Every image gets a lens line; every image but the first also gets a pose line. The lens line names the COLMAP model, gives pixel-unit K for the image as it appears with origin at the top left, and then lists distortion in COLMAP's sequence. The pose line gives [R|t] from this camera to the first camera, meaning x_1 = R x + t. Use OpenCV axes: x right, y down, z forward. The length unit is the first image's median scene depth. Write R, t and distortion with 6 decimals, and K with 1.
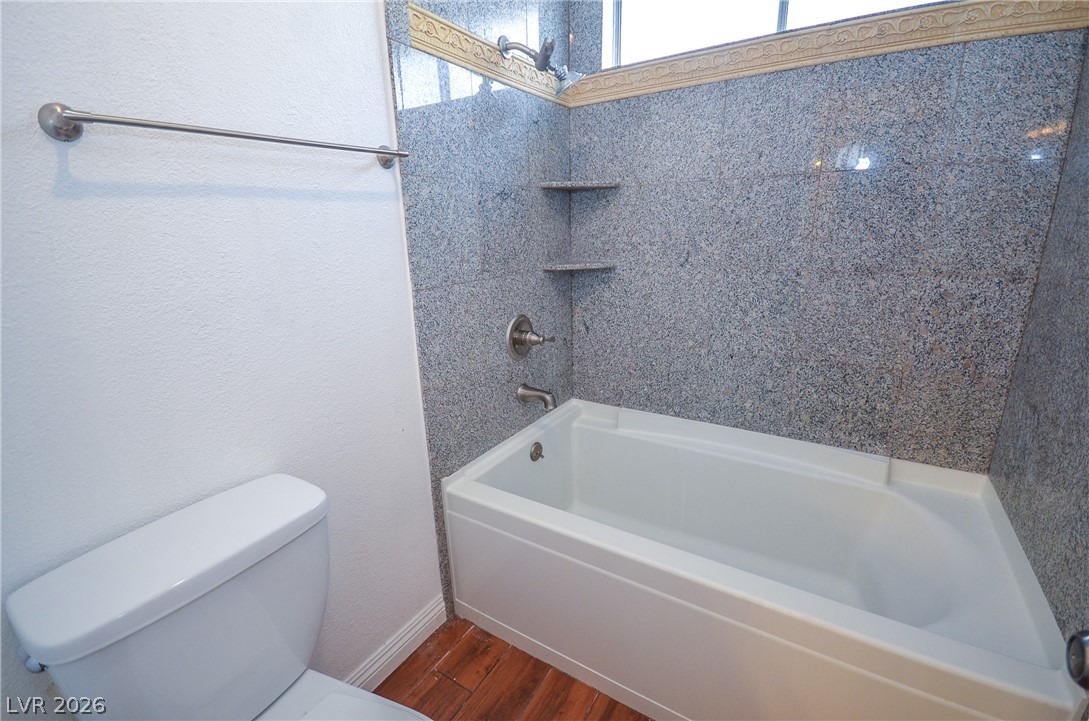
lens RADIAL K [[476.0, 0, 541.4], [0, 476.0, 364.8], [0, 0, 1]] dist [-0.001255, -0.000633]
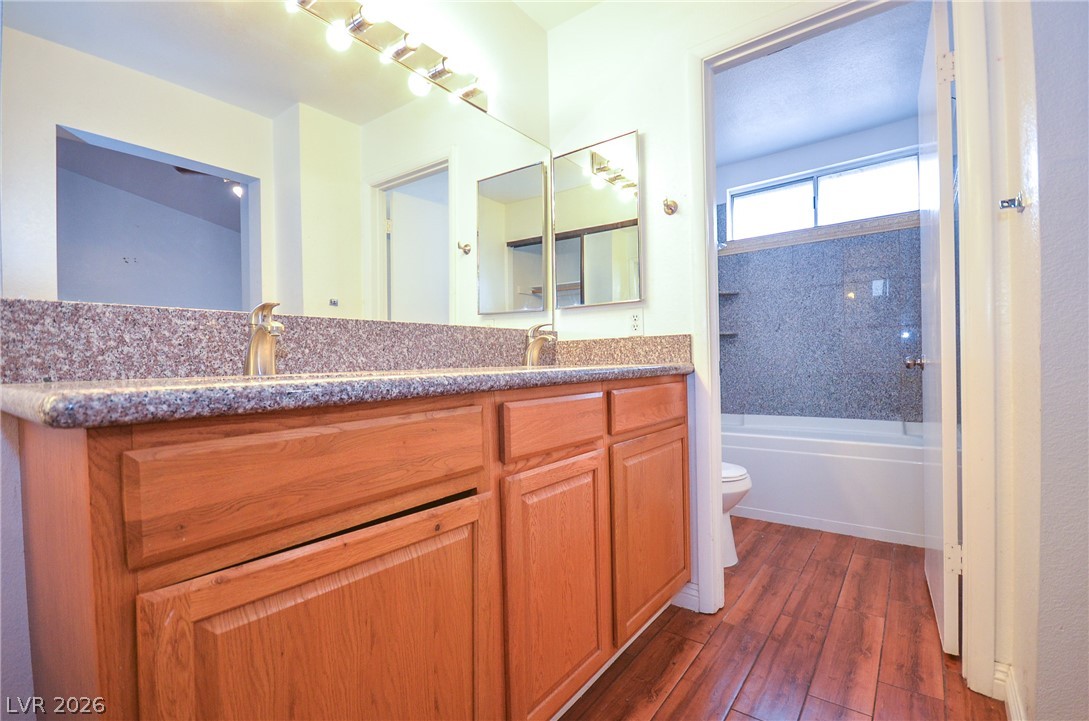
lens RADIAL K [[476.0, 0, 541.4], [0, 476.0, 364.8], [0, 0, 1]] dist [-0.001255, -0.000633]
pose [[0.994831, 0.001138, -0.101536, -0.503097], [-0.028116, 0.963928, -0.264675, 0.507544], [0.097572, 0.266161, 0.958977, -0.998485]]
